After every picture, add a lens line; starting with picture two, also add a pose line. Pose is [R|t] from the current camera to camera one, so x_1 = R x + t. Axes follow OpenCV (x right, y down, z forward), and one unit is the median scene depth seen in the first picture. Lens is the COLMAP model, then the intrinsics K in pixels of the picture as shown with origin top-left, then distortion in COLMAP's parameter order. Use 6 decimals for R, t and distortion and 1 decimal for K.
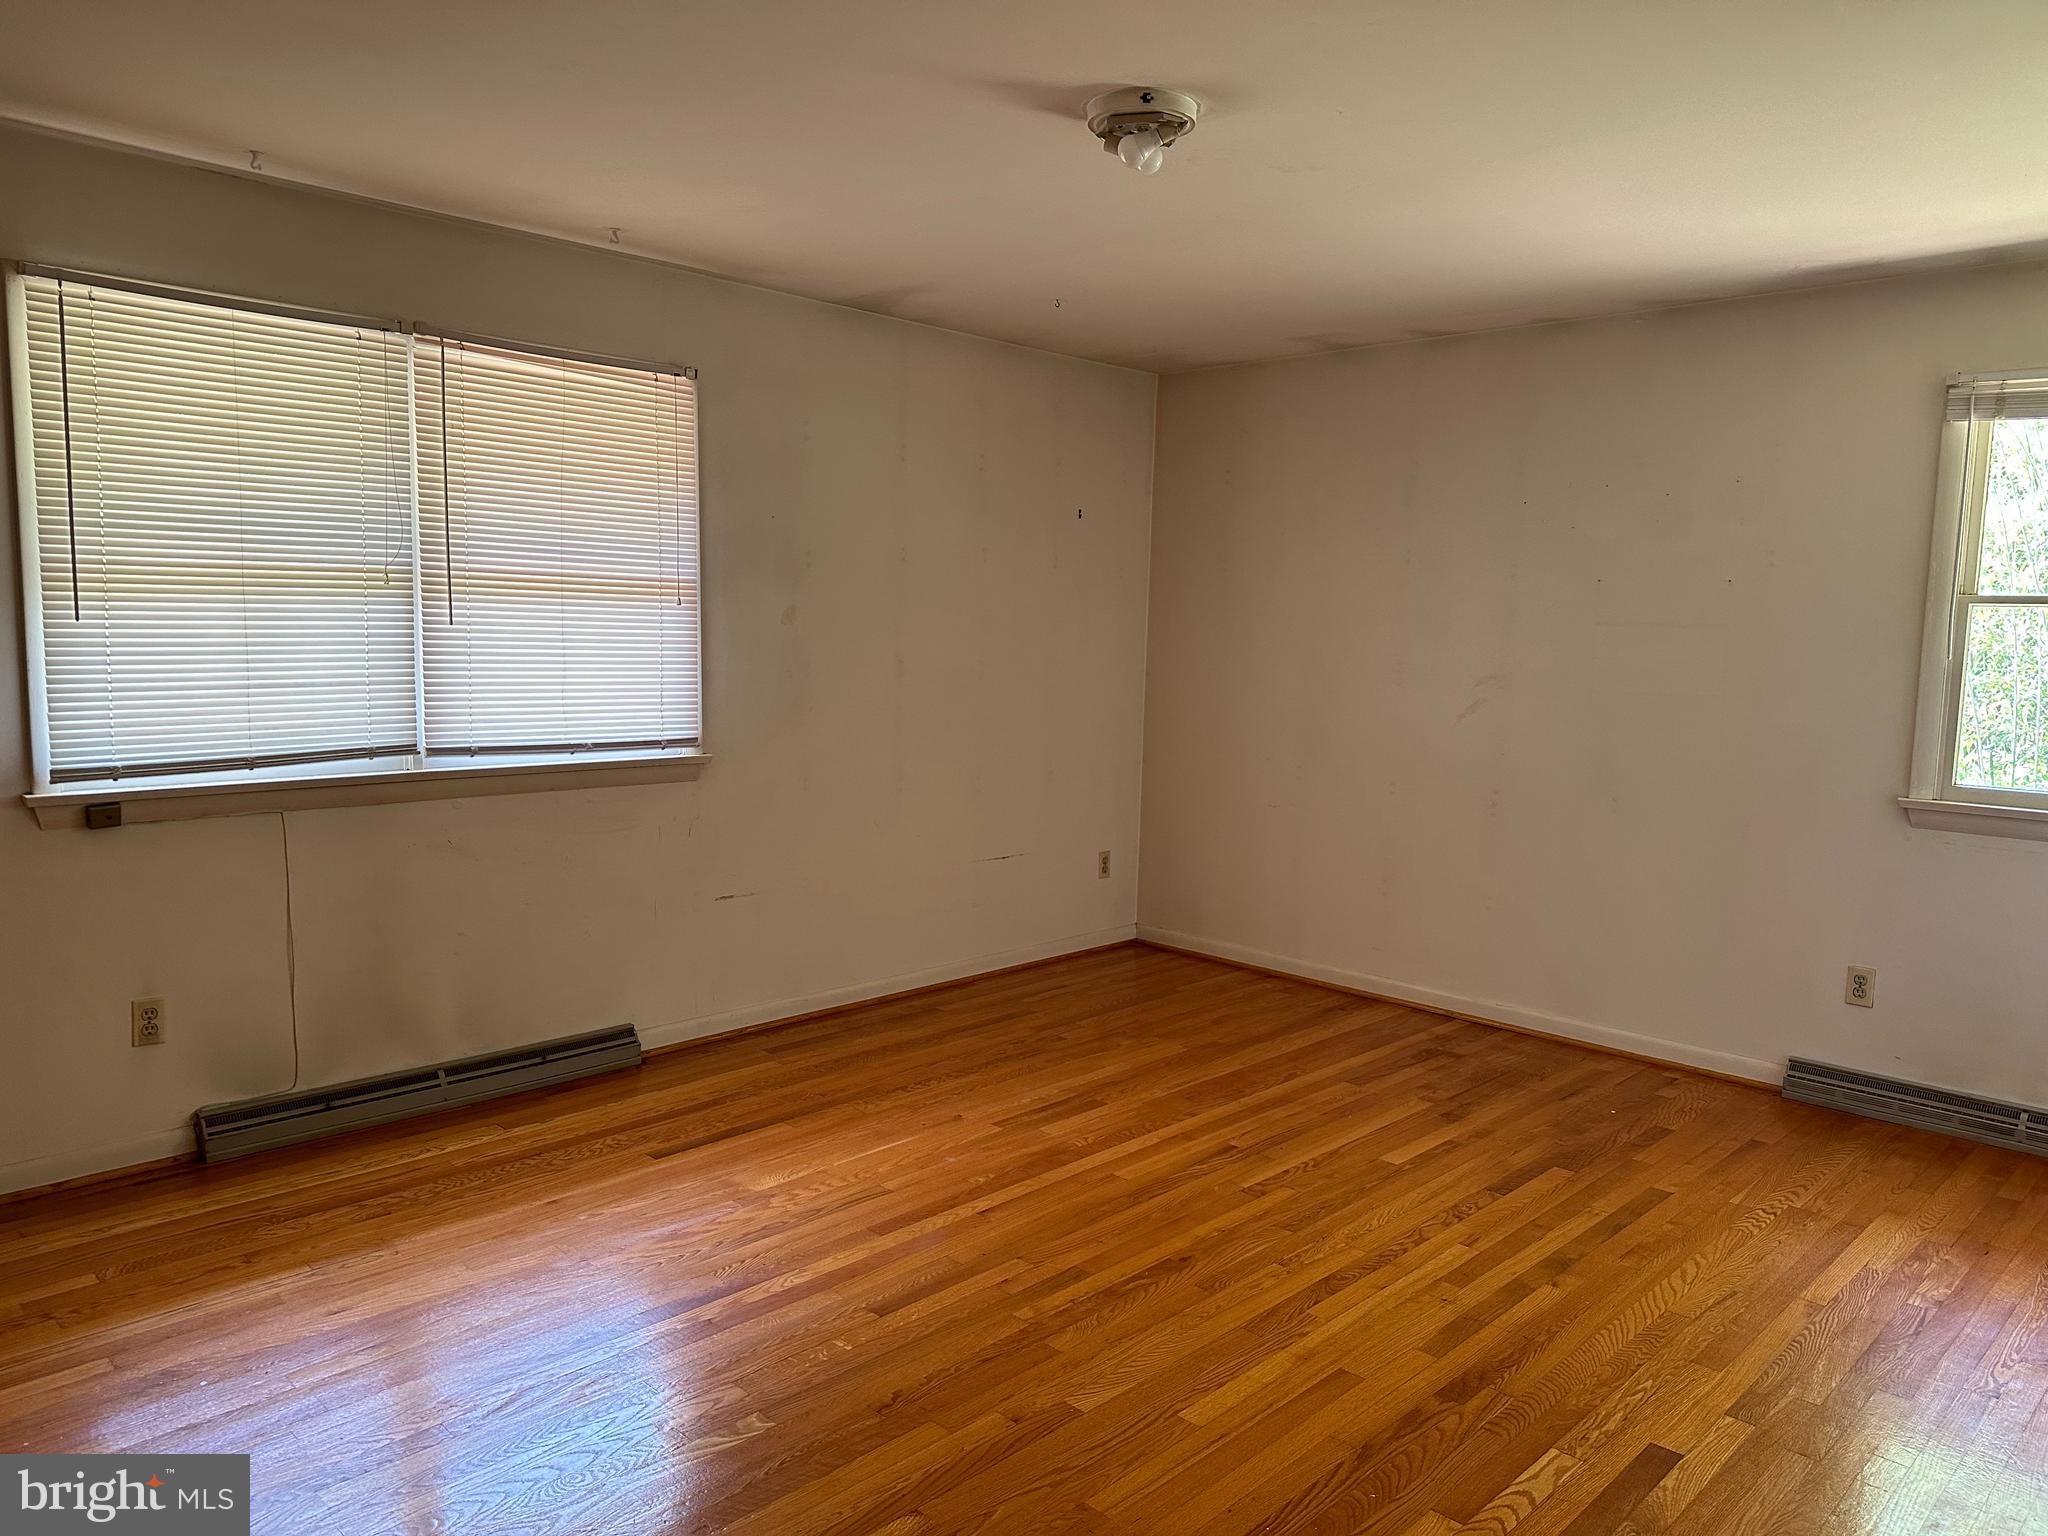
lens RADIAL K [[1435.9, 0, 1019.8], [0, 1435.9, 772.1], [0, 0, 1]] dist [0.058494, -0.076100]
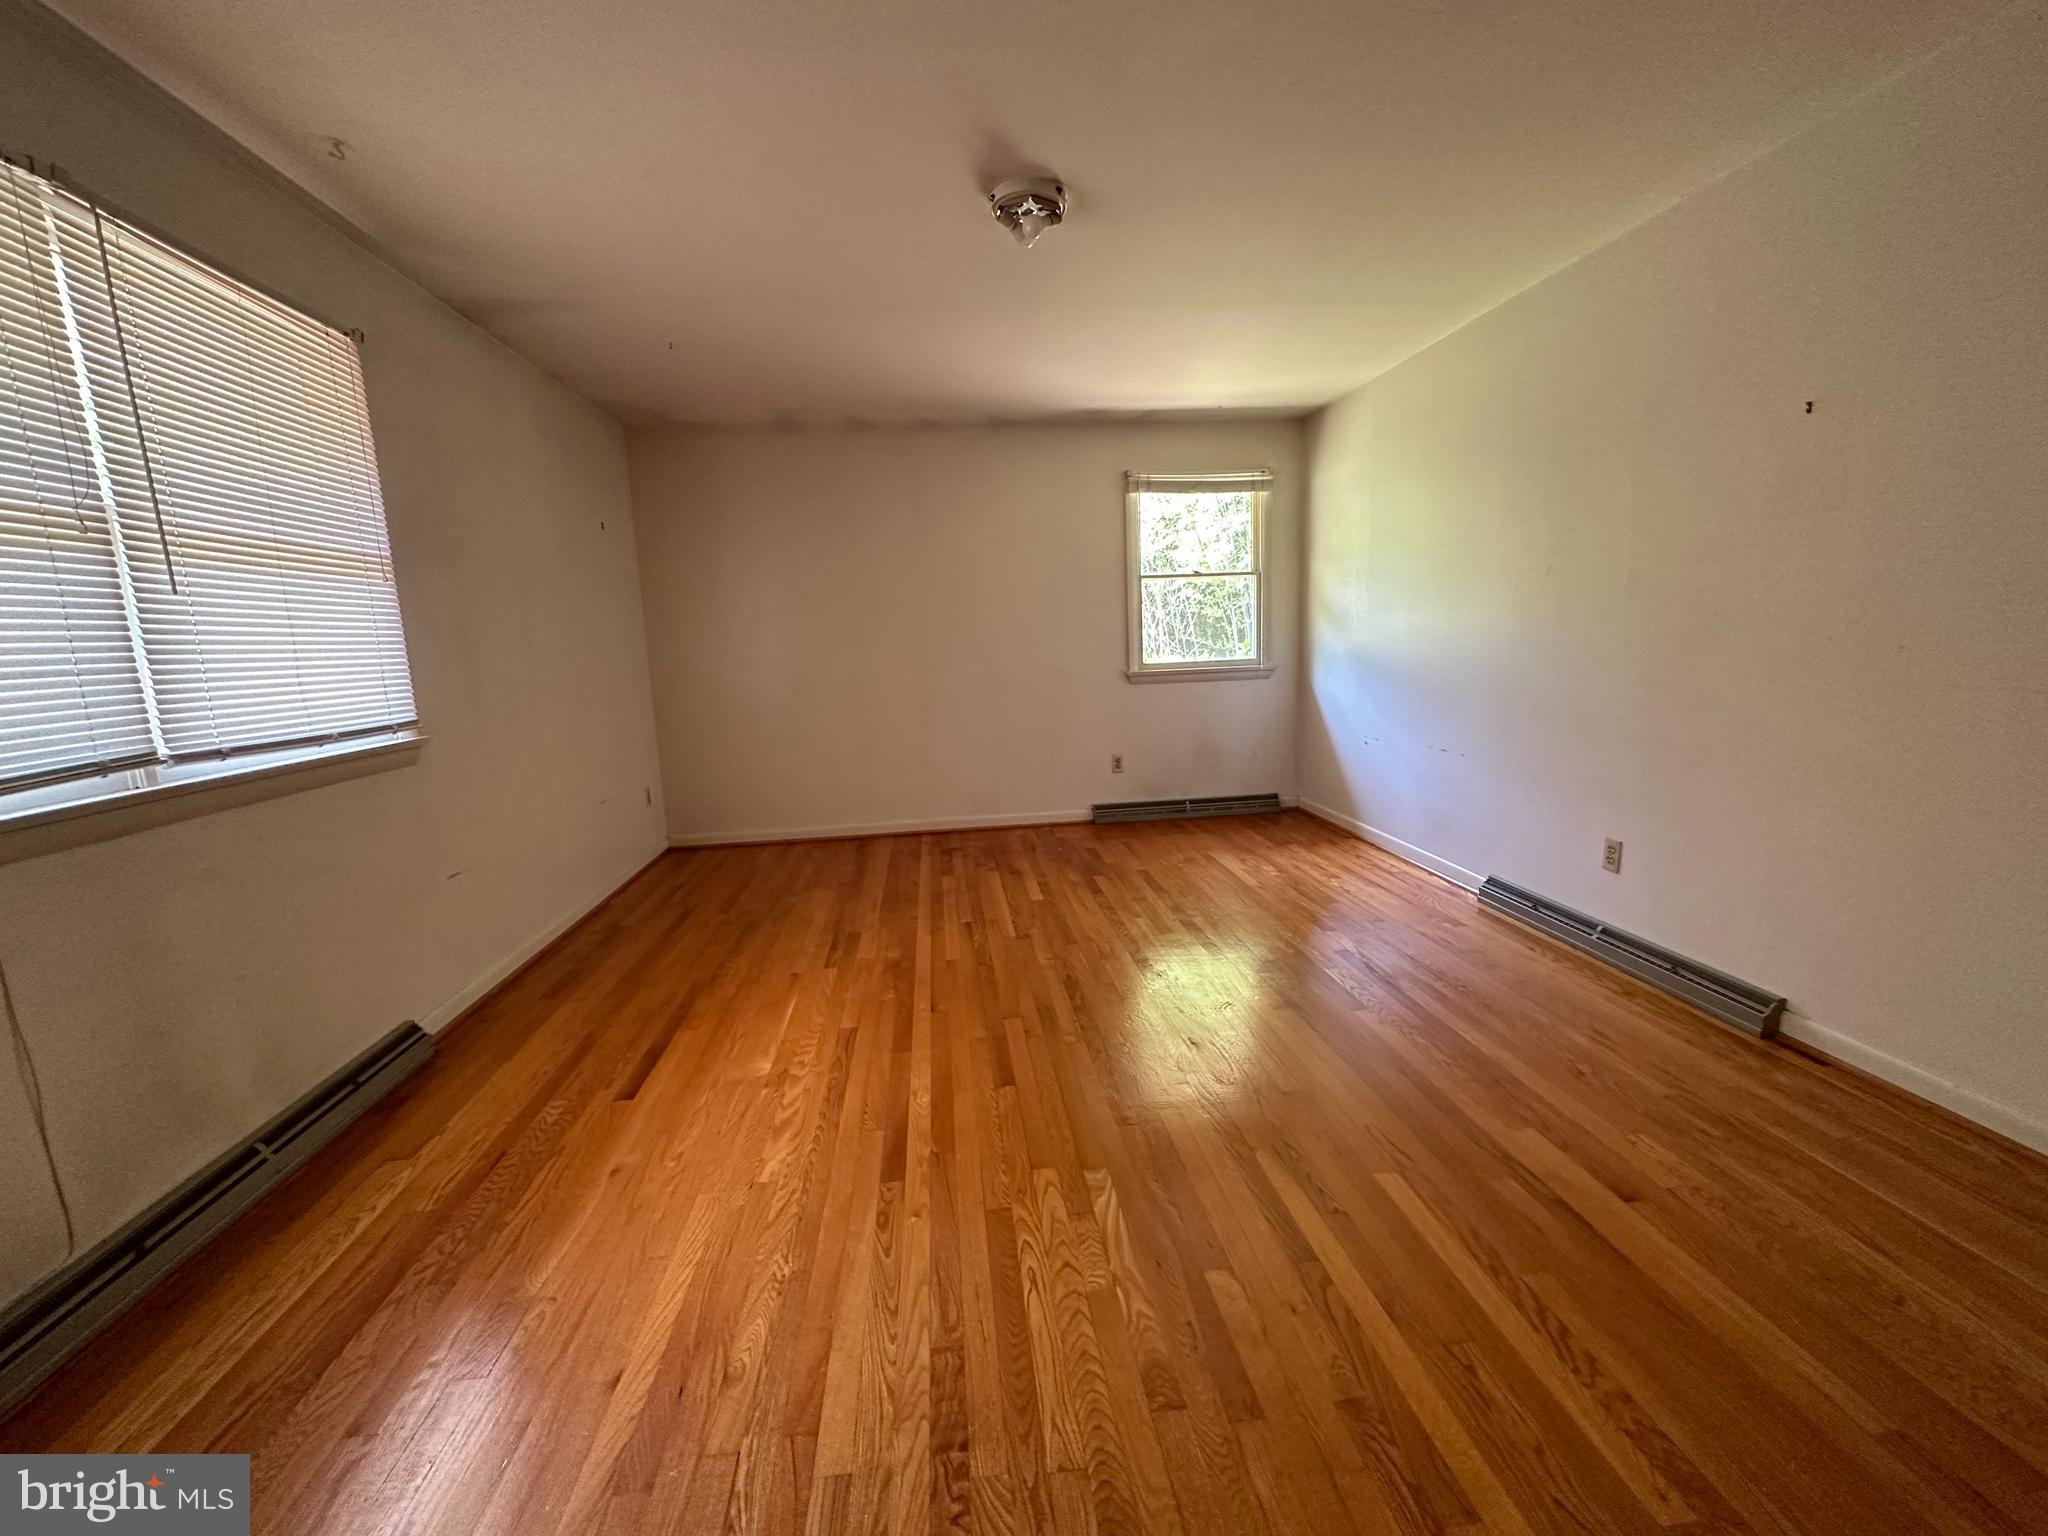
lens RADIAL K [[817.6, 0, 1022.0], [0, 817.6, 765.8], [0, 0, 1]] dist [-0.002221, 0.000269]
pose [[0.626382, -0.169678, 0.760825, -0.484946], [0.139056, 0.984689, 0.105120, 0.006723], [-0.767013, 0.039952, 0.640386, 0.395702]]
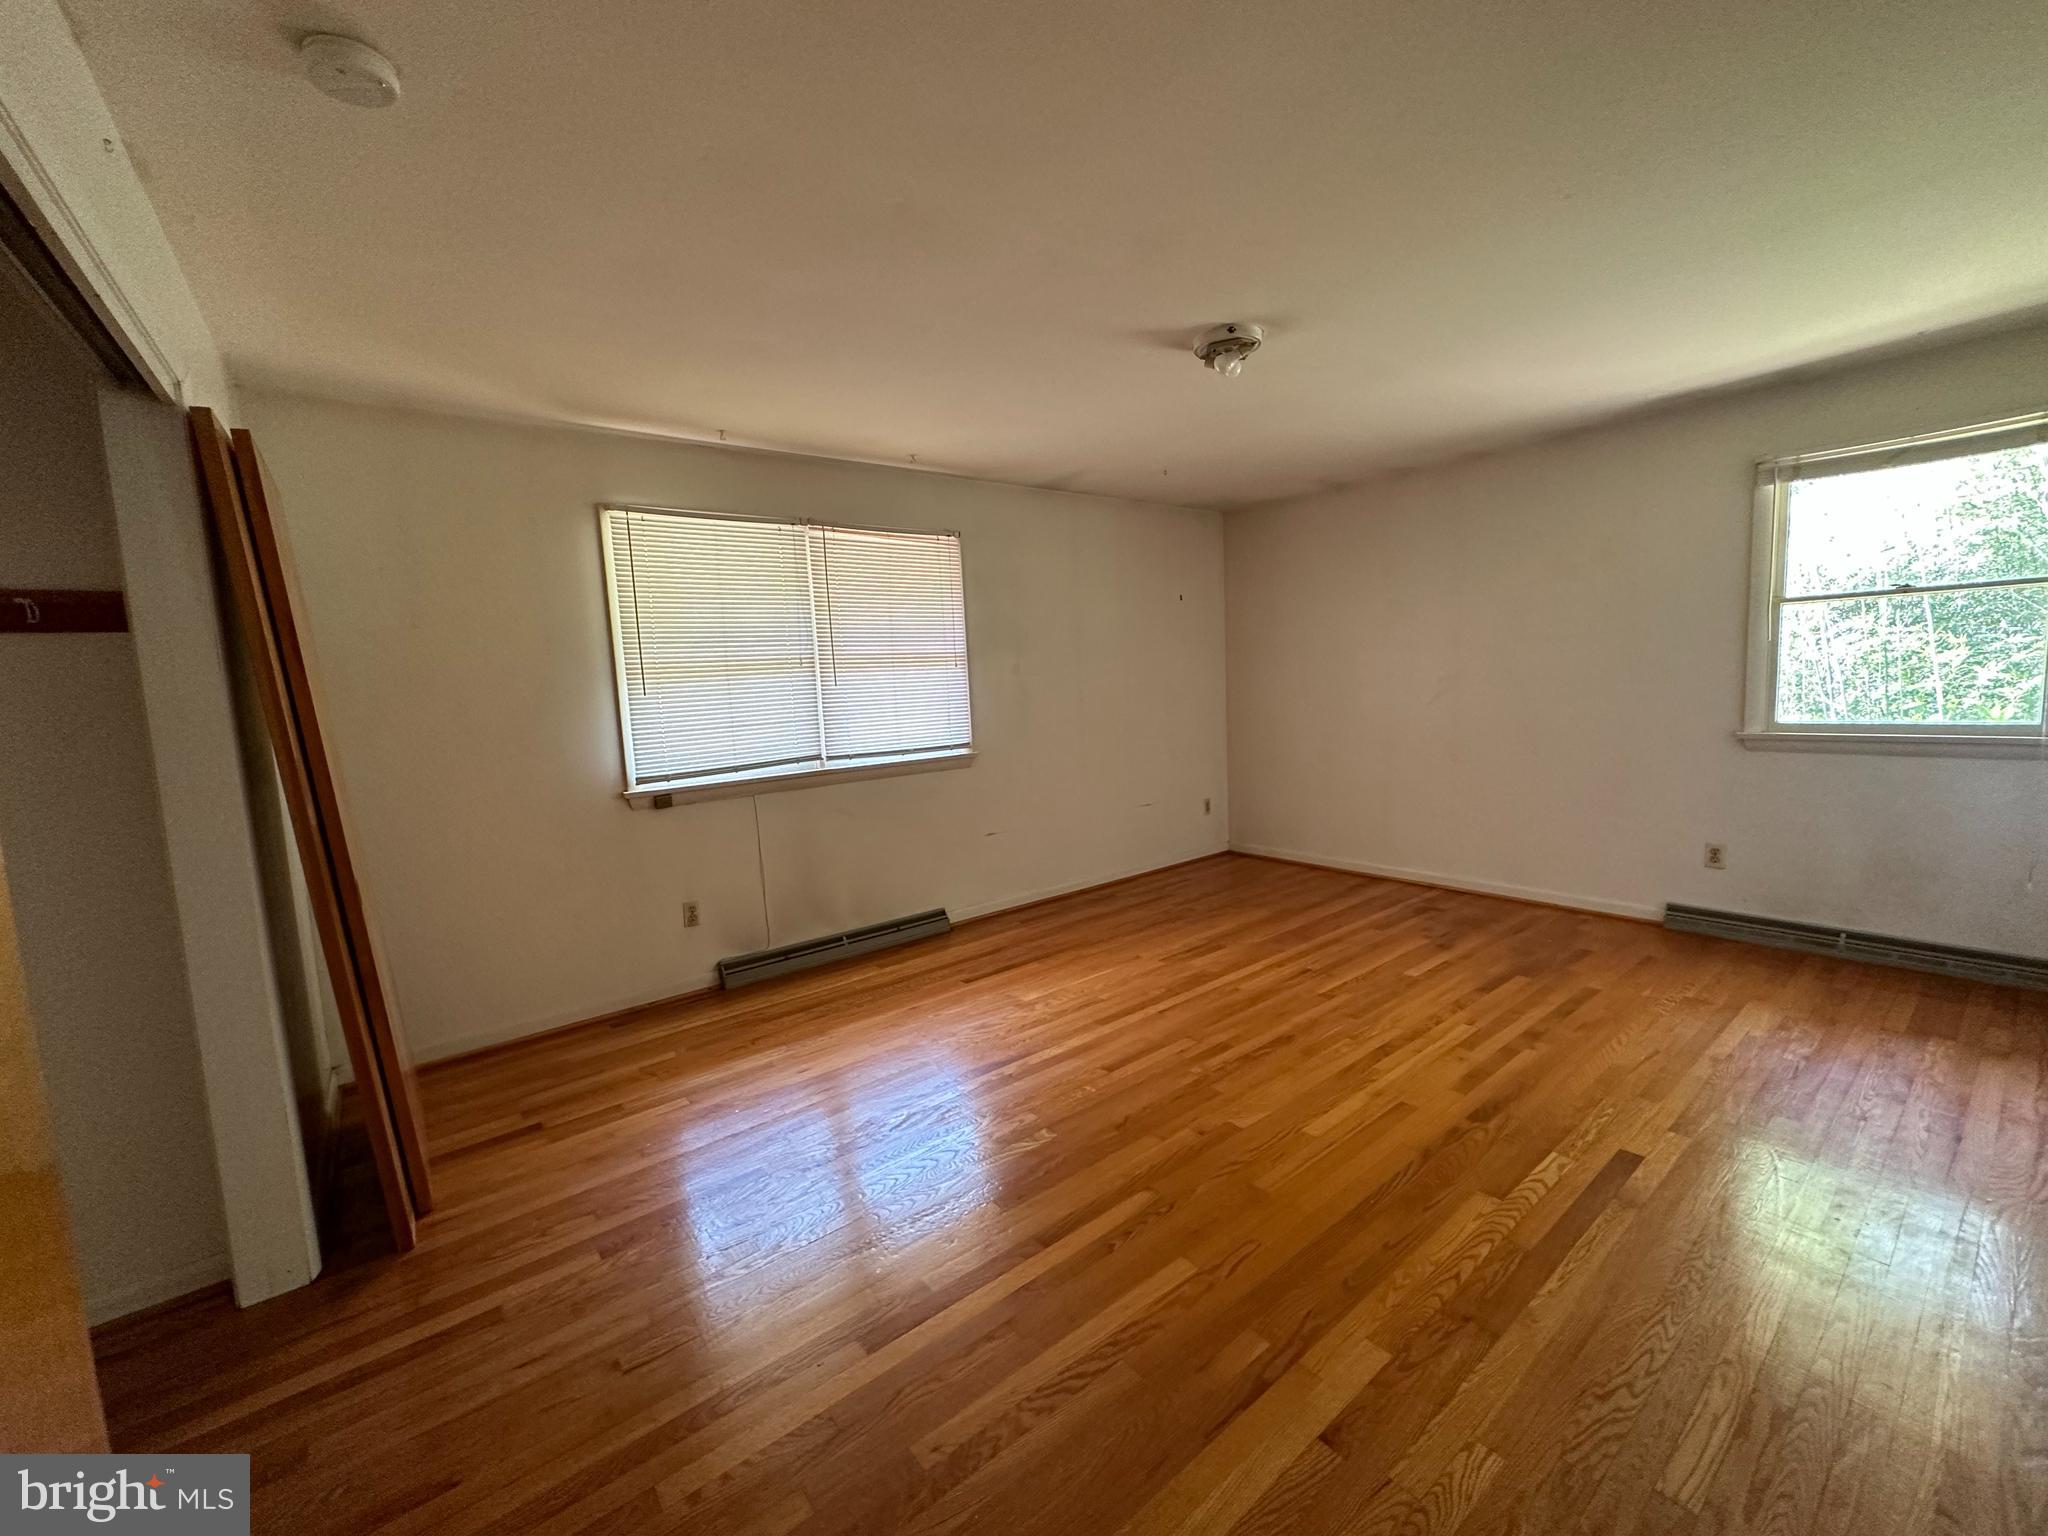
lens RADIAL K [[819.5, 0, 1021.5], [0, 819.5, 764.8], [0, 0, 1]] dist [-0.000607, -0.000299]
pose [[0.989057, -0.057939, -0.135678, -0.037491], [0.057599, 0.998319, -0.006427, 0.015129], [0.135823, -0.001458, 0.990732, 0.032875]]
